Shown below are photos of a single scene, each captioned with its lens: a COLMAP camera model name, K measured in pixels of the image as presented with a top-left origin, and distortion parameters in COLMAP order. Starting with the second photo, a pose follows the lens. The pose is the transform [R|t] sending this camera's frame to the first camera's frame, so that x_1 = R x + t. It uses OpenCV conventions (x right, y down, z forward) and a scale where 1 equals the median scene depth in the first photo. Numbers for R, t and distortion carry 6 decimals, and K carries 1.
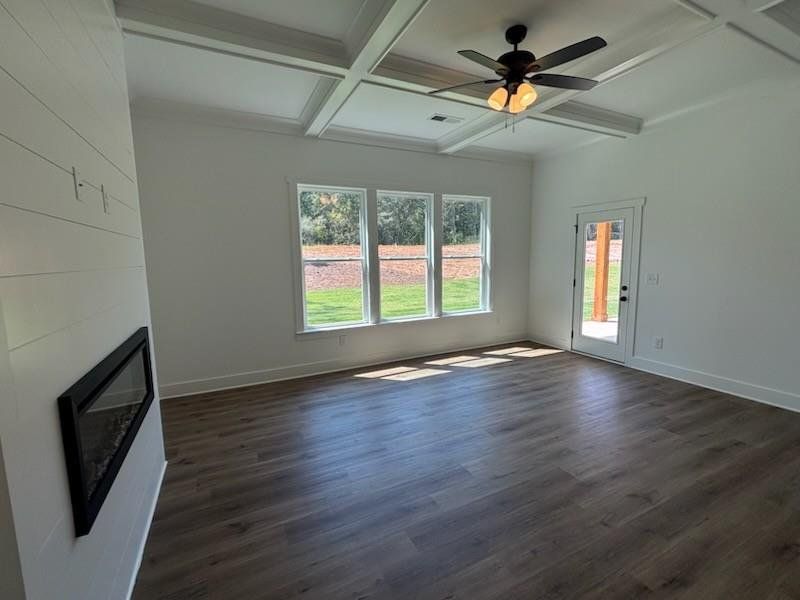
lens RADIAL K [[355.7, 0, 400.0], [0, 355.7, 300.0], [0, 0, 1]] dist [0.003538, 0.000742]
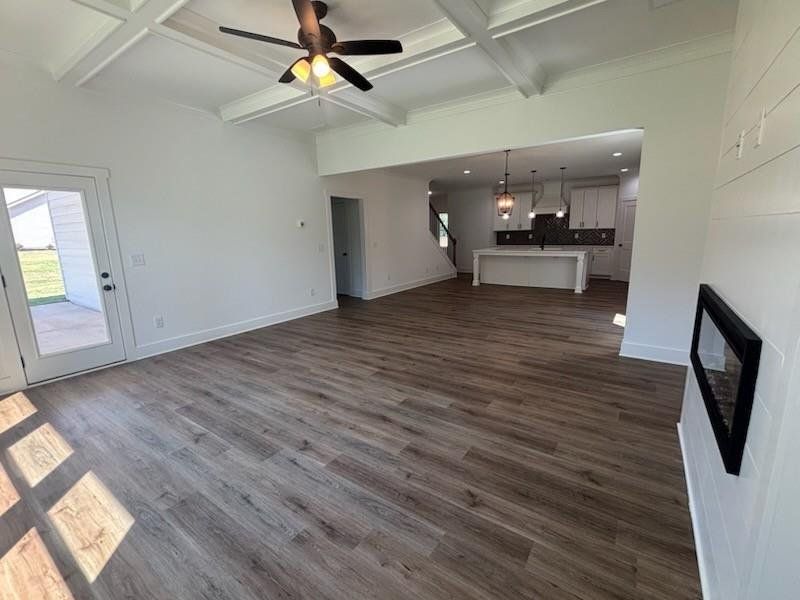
lens RADIAL K [[348.7, 0, 400.3], [0, 348.7, 309.8], [0, 0, 1]] dist [-0.000275, -0.000787]
pose [[-0.482861, -0.166039, 0.859812, -0.530222], [0.135744, 0.955800, 0.260808, -0.093104], [-0.865112, 0.242648, -0.438979, 0.977650]]
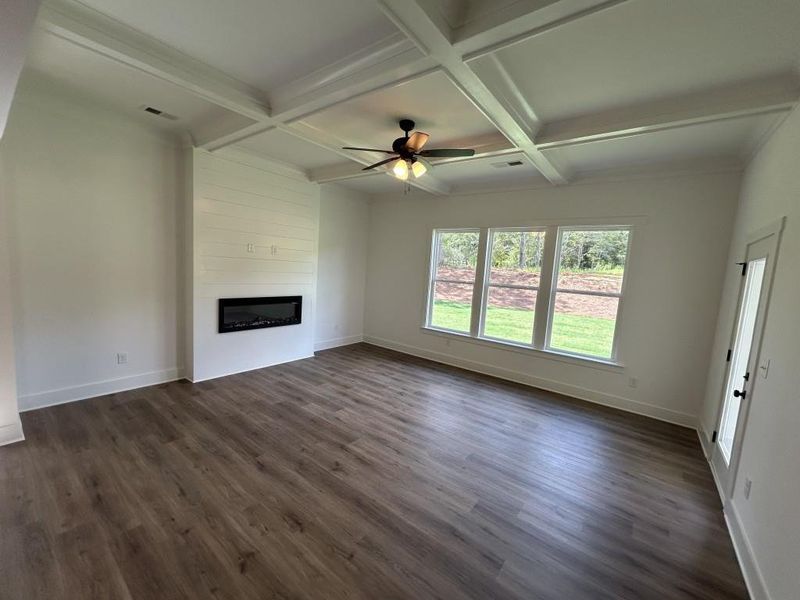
lens RADIAL K [[323.3, 0, 400.0], [0, 323.3, 300.0], [0, 0, 1]] dist [0.002096, 0.000068]
pose [[0.437692, 0.138202, -0.888440, 1.044039], [-0.180646, 0.981485, 0.063680, -0.108054], [0.880791, 0.132621, 0.454553, 0.336040]]
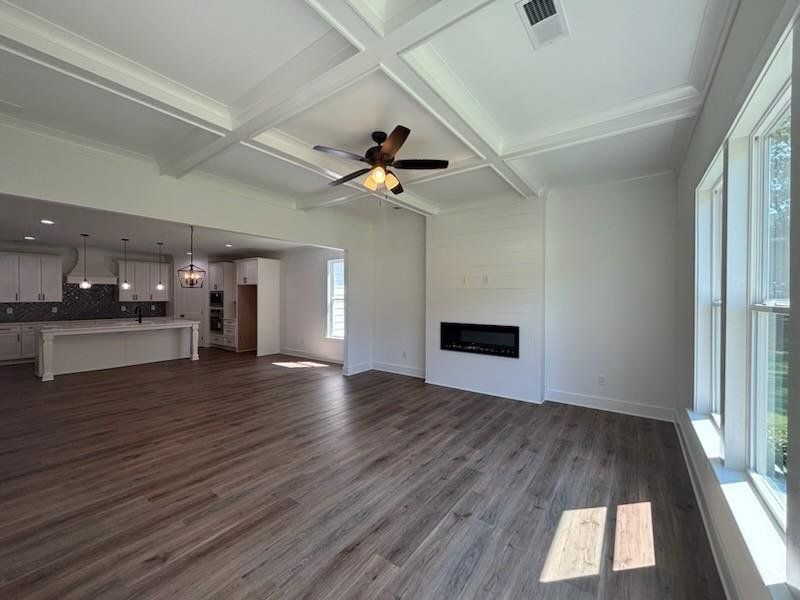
lens RADIAL K [[323.3, 0, 400.0], [0, 323.3, 300.0], [0, 0, 1]] dist [0.002096, 0.000068]
pose [[-0.888749, 0.018737, -0.458011, 0.567446], [-0.042973, 0.991358, 0.123943, -0.196923], [0.456376, 0.129836, -0.880264, 1.502001]]
